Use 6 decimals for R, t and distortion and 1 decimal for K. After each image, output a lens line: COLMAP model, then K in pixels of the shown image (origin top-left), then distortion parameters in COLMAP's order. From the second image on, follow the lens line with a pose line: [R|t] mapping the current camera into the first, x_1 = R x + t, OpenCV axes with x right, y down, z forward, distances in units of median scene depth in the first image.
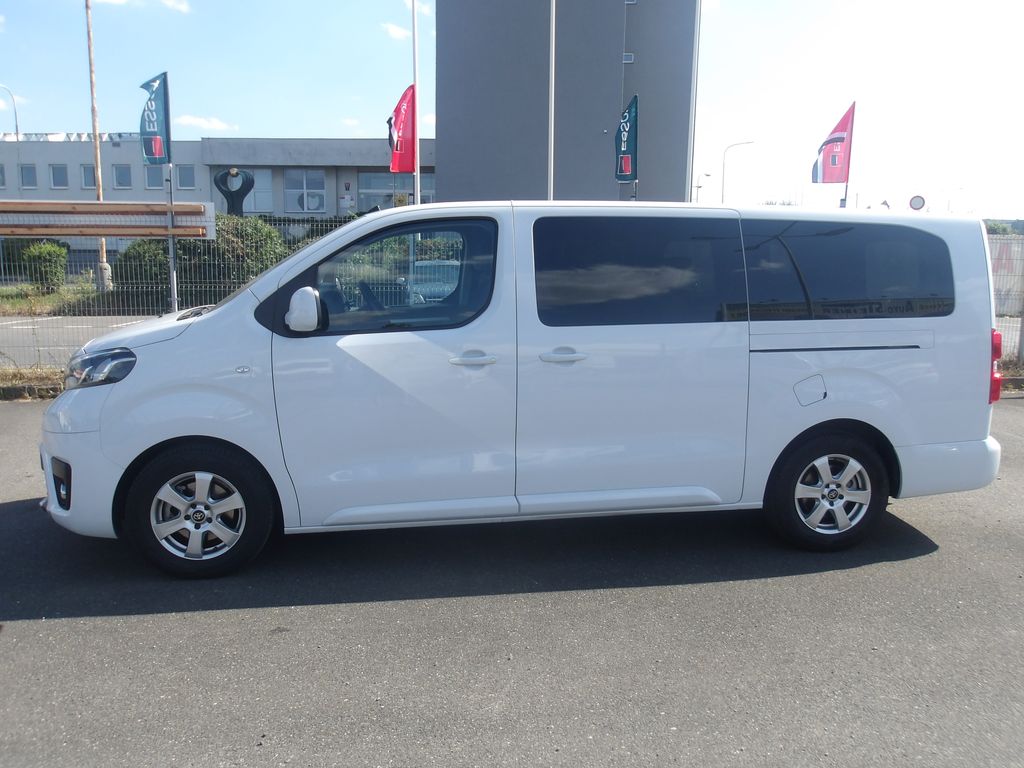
lens RADIAL K [[884.4, 0, 515.9], [0, 884.4, 390.5], [0, 0, 1]] dist [-0.020532, 0.004476]
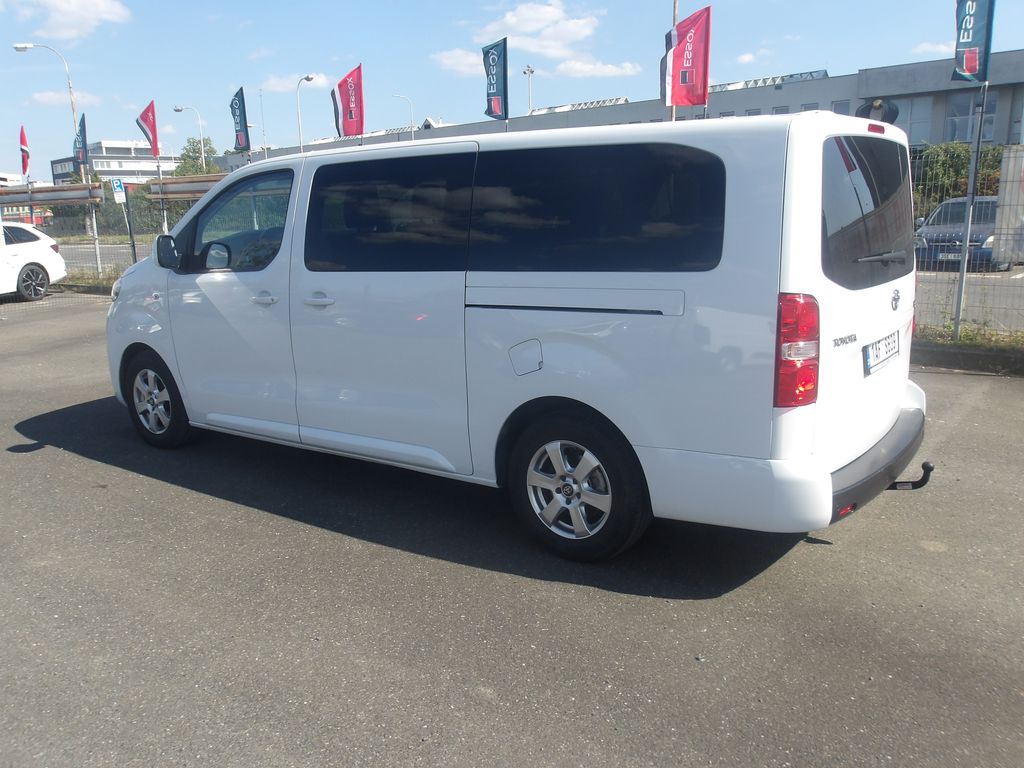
lens RADIAL K [[884.4, 0, 518.5], [0, 884.4, 388.7], [0, 0, 1]] dist [-0.020532, 0.004476]
pose [[0.689161, 0.125120, -0.713724, 0.901223], [-0.076923, 0.992046, 0.099636, -0.051958], [0.720513, -0.013764, 0.693305, 0.409954]]
